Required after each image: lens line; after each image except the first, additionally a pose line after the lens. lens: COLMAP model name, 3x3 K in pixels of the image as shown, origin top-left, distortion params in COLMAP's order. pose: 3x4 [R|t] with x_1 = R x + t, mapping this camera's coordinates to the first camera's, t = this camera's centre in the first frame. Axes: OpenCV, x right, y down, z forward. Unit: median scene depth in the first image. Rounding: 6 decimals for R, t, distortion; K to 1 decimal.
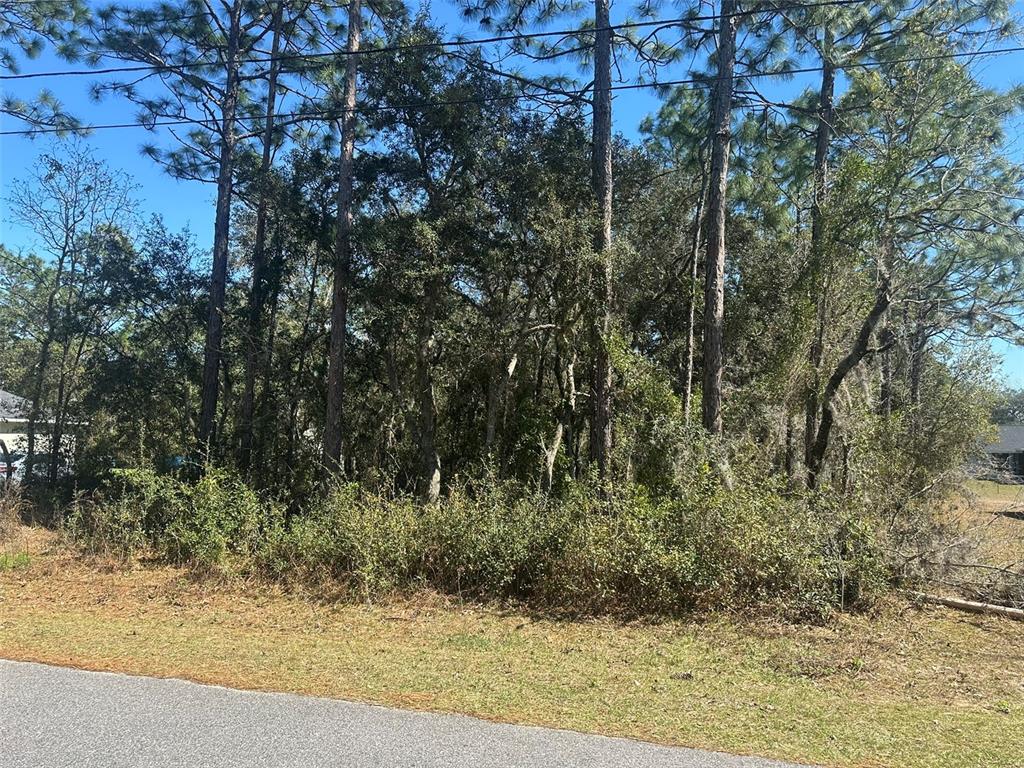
lens RADIAL K [[723.0, 0, 510.8], [0, 723.0, 381.7], [0, 0, 1]] dist [0.032529, -0.020201]
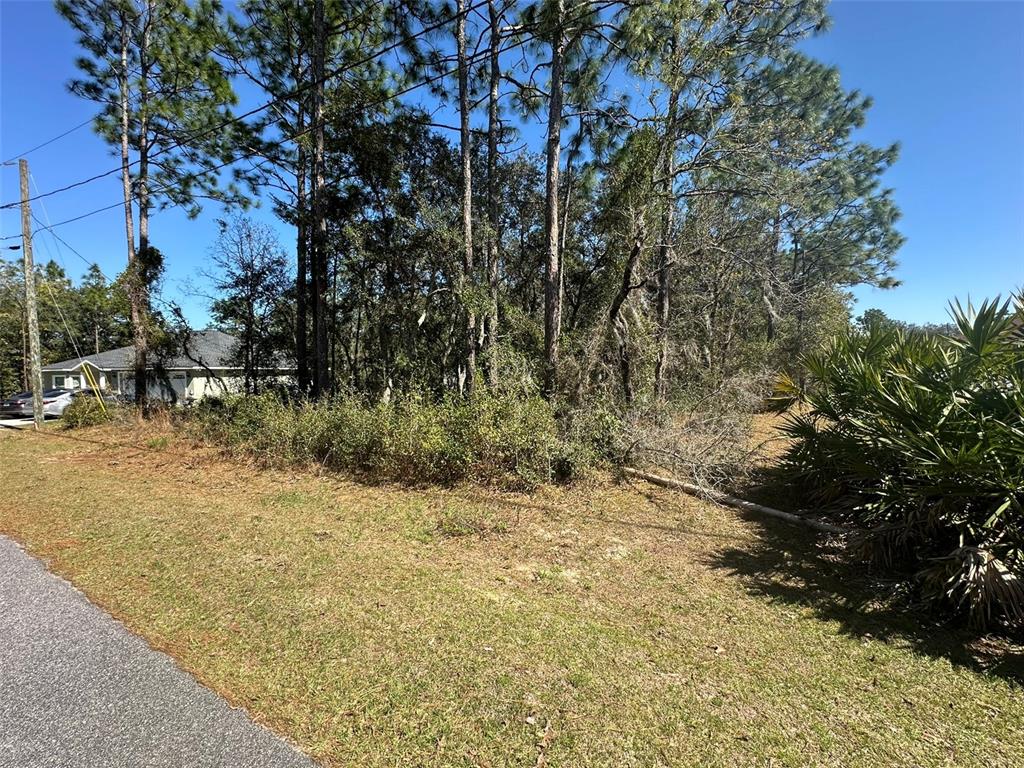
lens RADIAL K [[409.5, 0, 514.5], [0, 409.5, 382.4], [0, 0, 1]] dist [-0.000390, 0.000165]
pose [[0.976941, -0.029666, -0.211438, 0.357458], [0.051211, 0.993951, 0.097158, 0.036448], [0.207276, -0.105745, 0.972551, 0.181014]]
